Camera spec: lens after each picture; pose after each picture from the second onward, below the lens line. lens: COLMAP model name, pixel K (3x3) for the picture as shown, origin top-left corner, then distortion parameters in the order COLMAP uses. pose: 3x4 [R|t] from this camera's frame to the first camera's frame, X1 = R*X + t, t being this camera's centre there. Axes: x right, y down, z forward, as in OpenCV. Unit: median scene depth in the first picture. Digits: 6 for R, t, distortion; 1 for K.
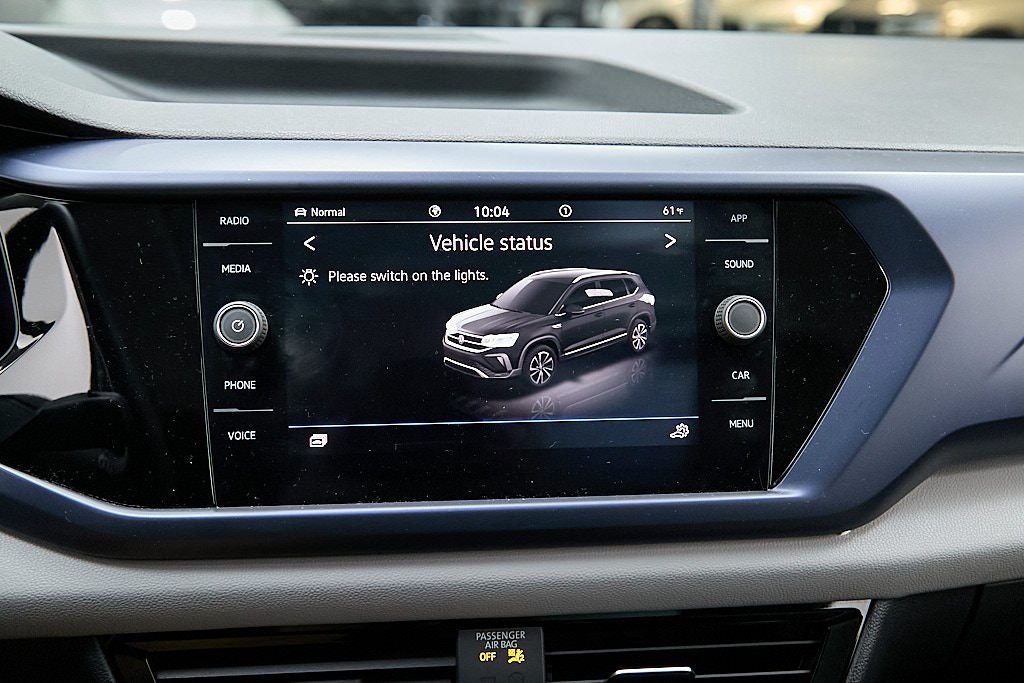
lens RADIAL K [[1075.1, 0, 515.9], [0, 1075.1, 344.6], [0, 0, 1]] dist [-0.000338, 0.011263]
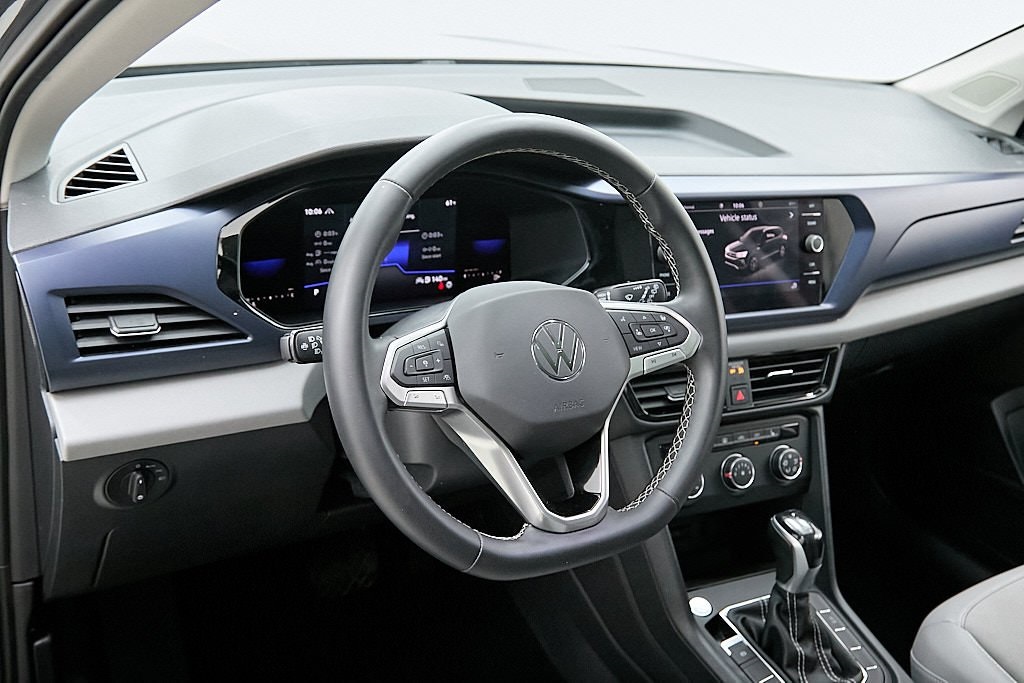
lens RADIAL K [[1031.6, 0, 511.0], [0, 1031.6, 347.7], [0, 0, 1]] dist [-0.008935, 0.100914]
pose [[0.926673, -0.062192, 0.370687, -1.502016], [0.002536, 0.987228, 0.159294, -0.184138], [-0.375859, -0.146673, 0.914996, -1.158878]]
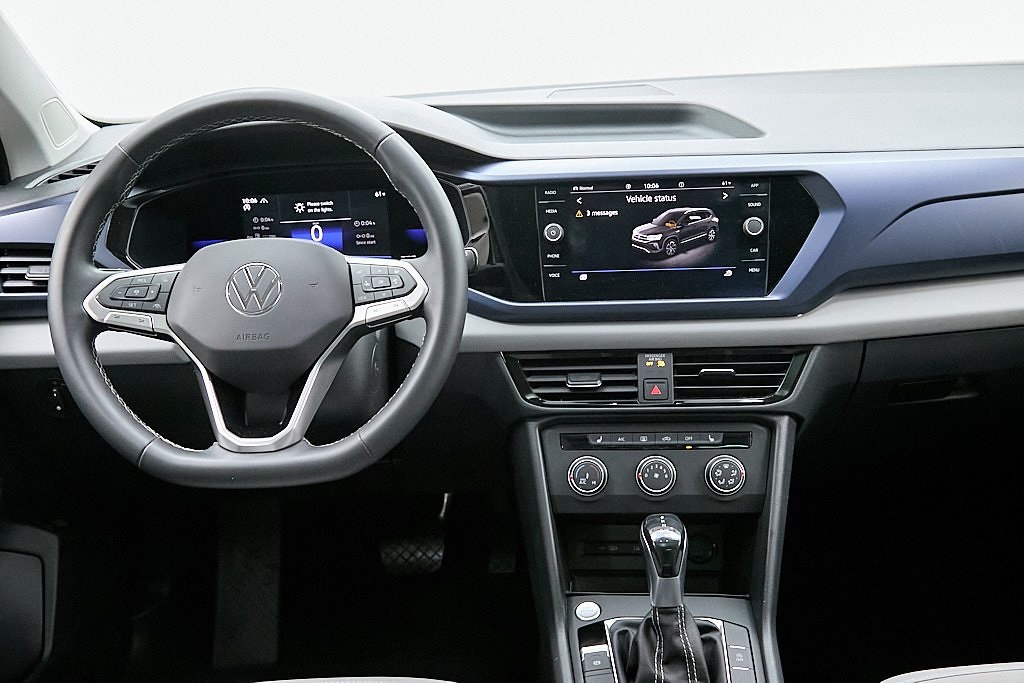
lens RADIAL K [[1031.6, 0, 511.0], [0, 1031.6, 347.7], [0, 0, 1]] dist [-0.008935, 0.100914]
pose [[0.980075, 0.002526, -0.198609, 0.134697], [0.009092, 0.998301, 0.057560, 0.110317], [0.198417, -0.058219, 0.978387, -1.425098]]
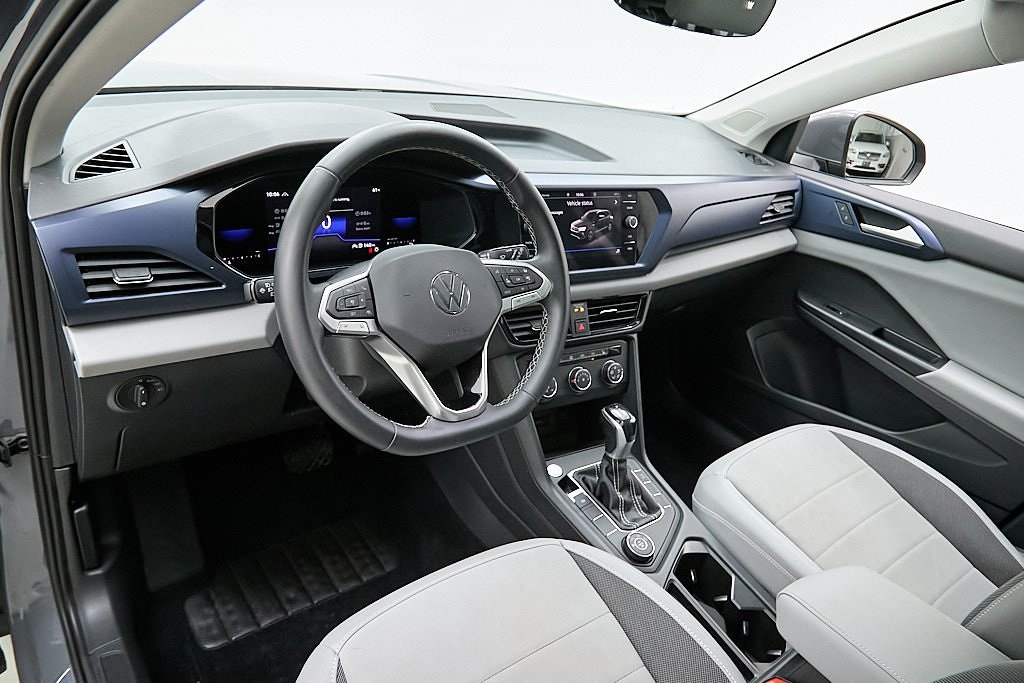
lens RADIAL K [[697.5, 0, 512.0], [0, 697.5, 341.5], [0, 0, 1]] dist [-0.001693, -0.000509]
pose [[0.880925, -0.094563, 0.463712, -1.428649], [-0.008116, 0.976671, 0.214587, -0.143964], [-0.473186, -0.192799, 0.859607, -1.107154]]
